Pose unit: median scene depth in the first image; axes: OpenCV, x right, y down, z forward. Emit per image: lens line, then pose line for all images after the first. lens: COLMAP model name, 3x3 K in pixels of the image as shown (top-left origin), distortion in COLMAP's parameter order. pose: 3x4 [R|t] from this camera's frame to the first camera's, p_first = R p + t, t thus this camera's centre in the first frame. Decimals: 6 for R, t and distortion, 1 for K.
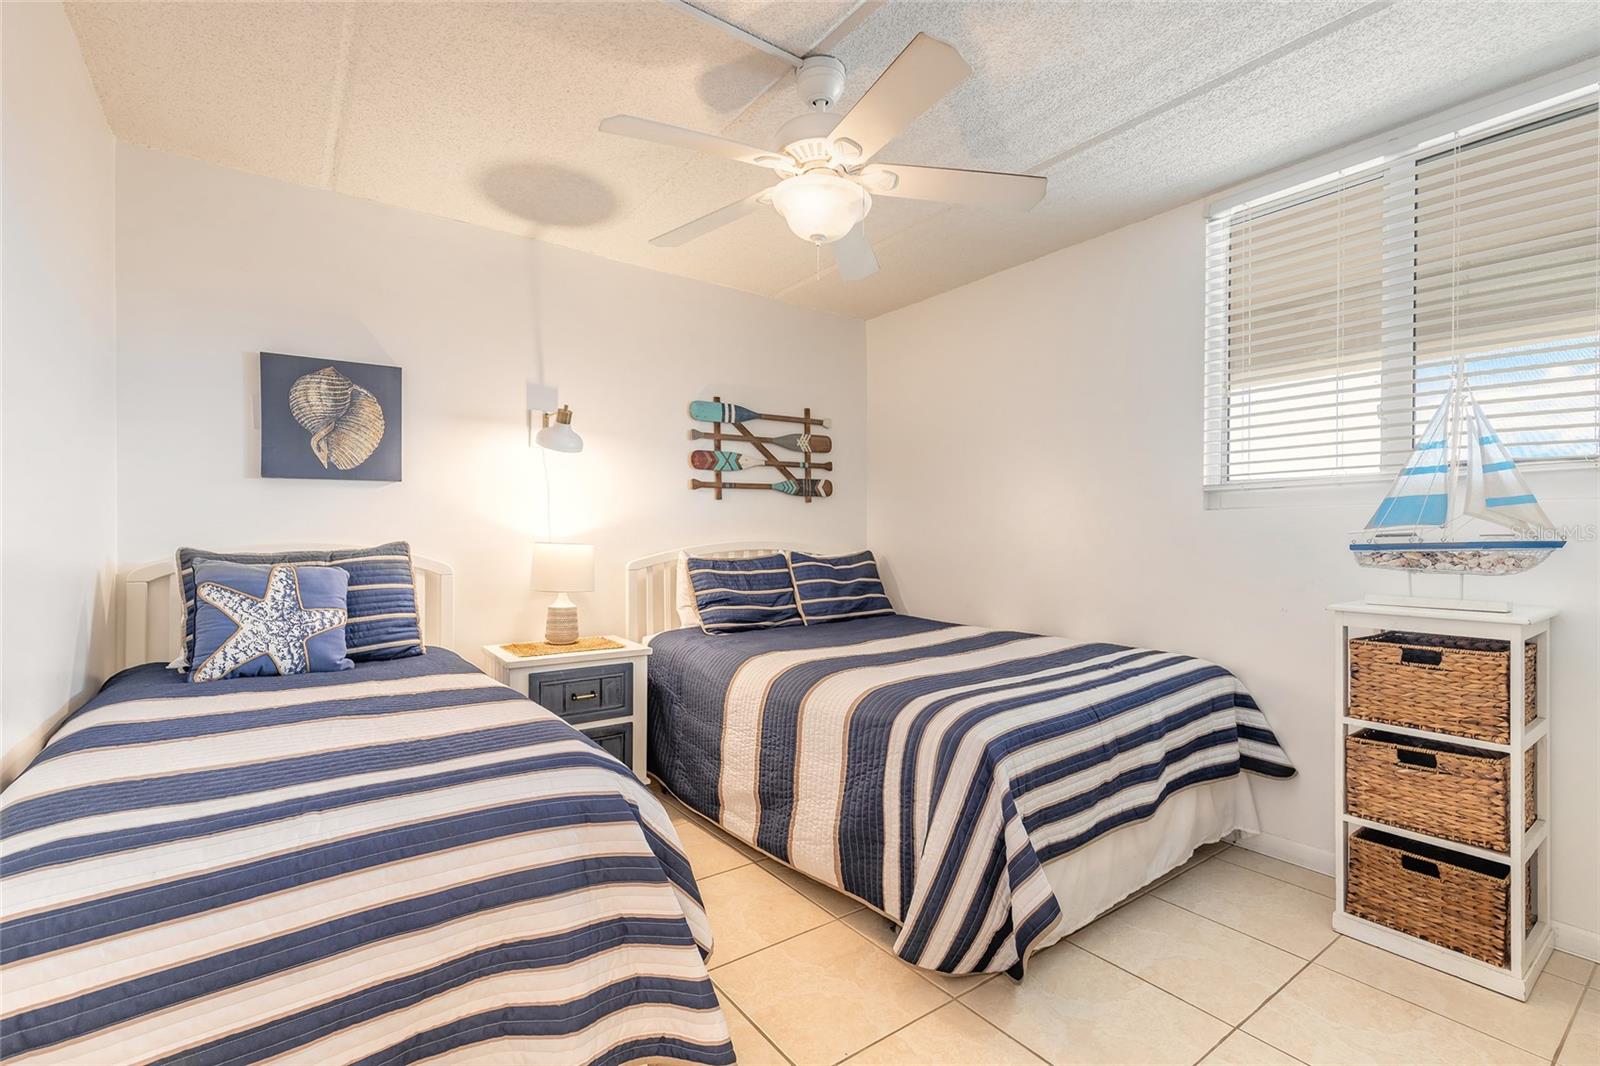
lens RADIAL K [[711.8, 0, 800.0], [0, 711.8, 533.0], [0, 0, 1]] dist [0.003498, -0.000159]
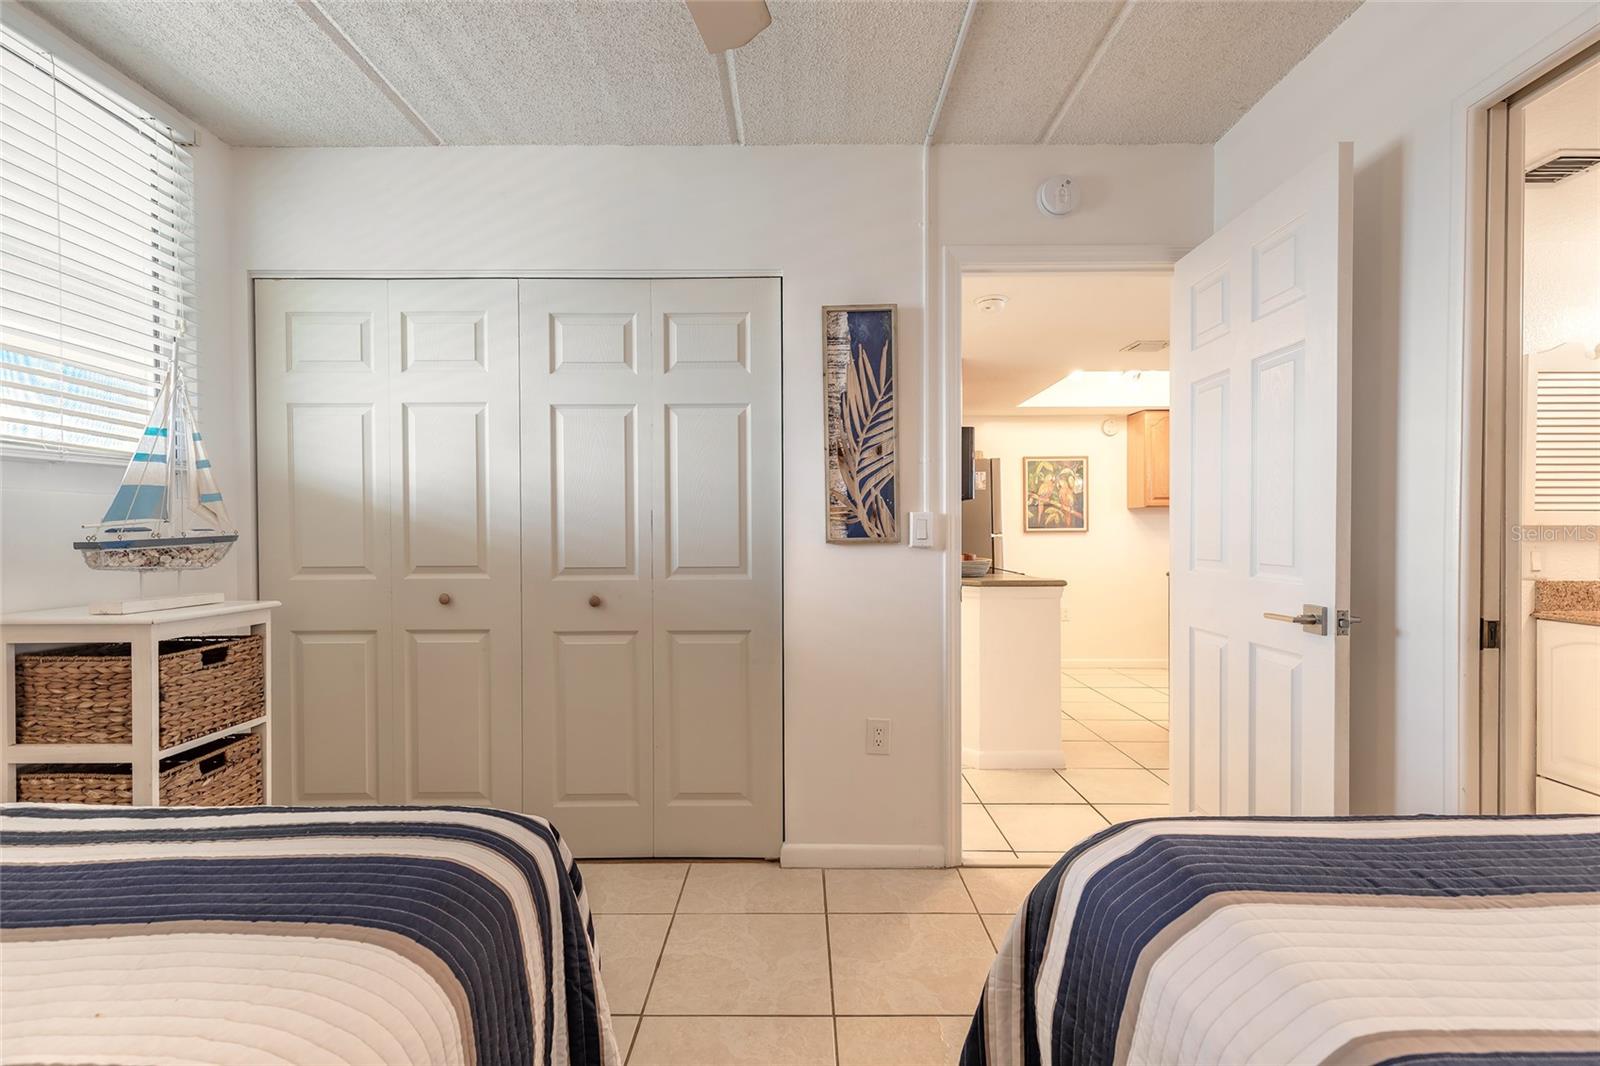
lens RADIAL K [[738.1, 0, 807.0], [0, 738.1, 542.9], [0, 0, 1]] dist [0.004356, 0.000195]
pose [[-0.803633, -0.006762, 0.595087, -0.357805], [0.003448, 0.999866, 0.016017, 0.007268], [-0.595115, 0.014924, -0.803502, 1.298971]]
